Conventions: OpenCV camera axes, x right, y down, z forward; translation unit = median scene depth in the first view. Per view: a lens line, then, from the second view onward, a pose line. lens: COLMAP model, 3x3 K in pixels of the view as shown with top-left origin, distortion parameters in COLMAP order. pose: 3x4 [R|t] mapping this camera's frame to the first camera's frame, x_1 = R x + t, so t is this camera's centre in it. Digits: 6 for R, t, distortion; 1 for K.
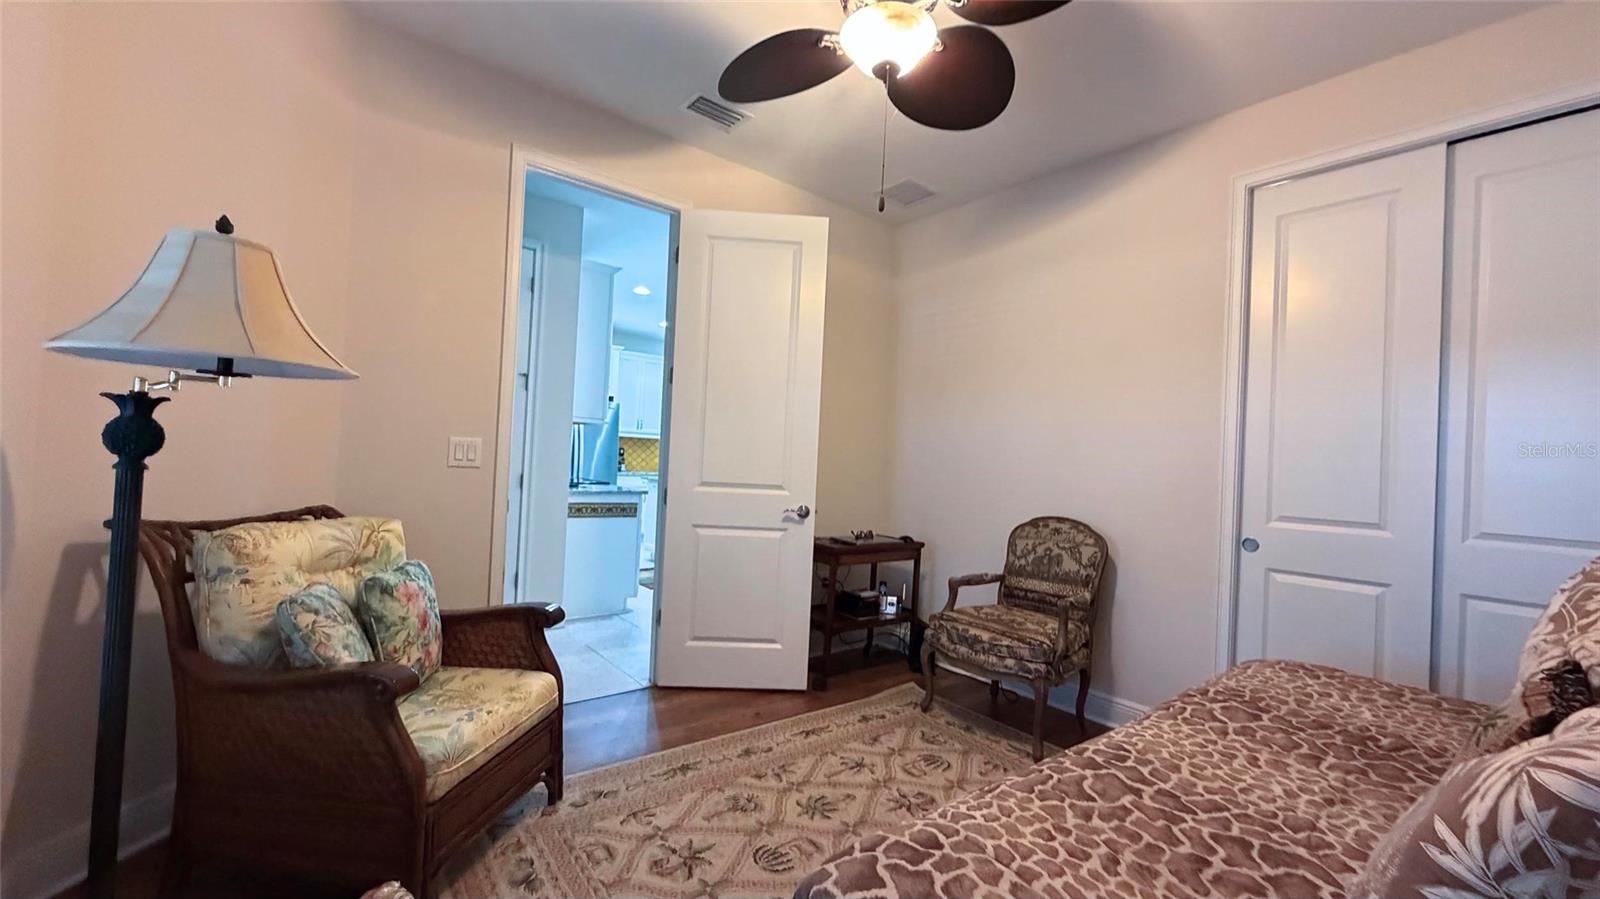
lens RADIAL K [[653.0, 0, 796.5], [0, 653.0, 442.7], [0, 0, 1]] dist [0.000473, 0.000055]
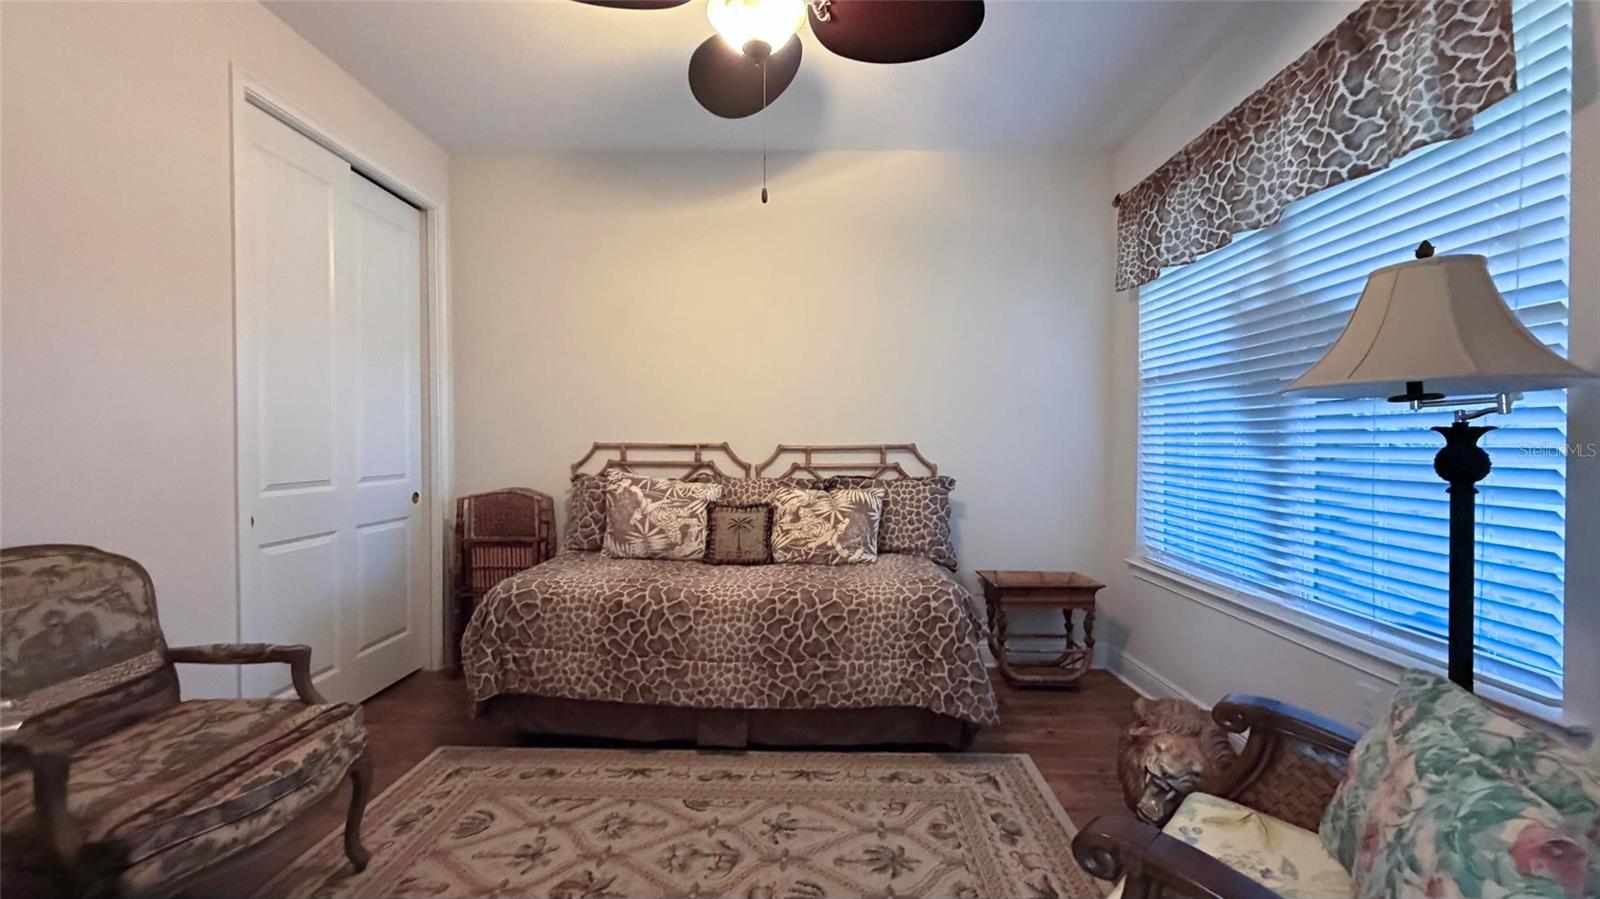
lens RADIAL K [[619.5, 0, 800.0], [0, 619.5, 449.5], [0, 0, 1]] dist [0.000344, 0.000021]
pose [[-0.769133, -0.057808, 0.636469, -0.737028], [-0.053915, 0.998220, 0.025511, 0.001695], [-0.636810, -0.014694, -0.770881, 2.312007]]
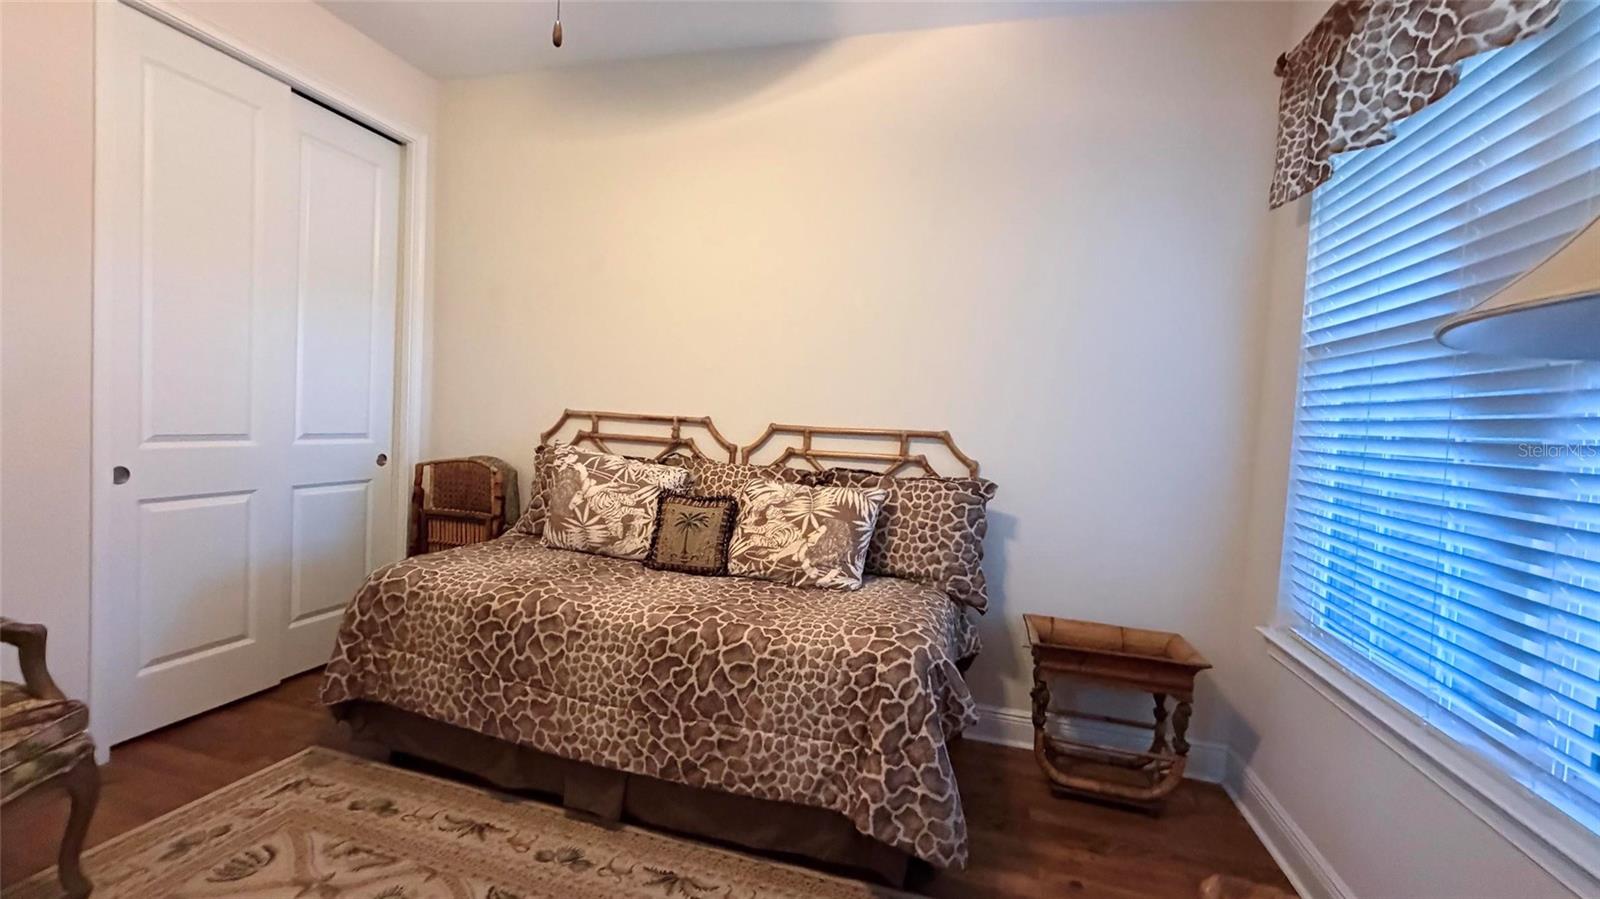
lens RADIAL K [[653.0, 0, 796.5], [0, 653.0, 442.7], [0, 0, 1]] dist [0.000473, 0.000055]
pose [[-0.578671, -0.109894, 0.808123, -0.803166], [-0.100063, 0.992961, 0.063377, -0.026566], [-0.809399, -0.044189, -0.585594, 1.587620]]
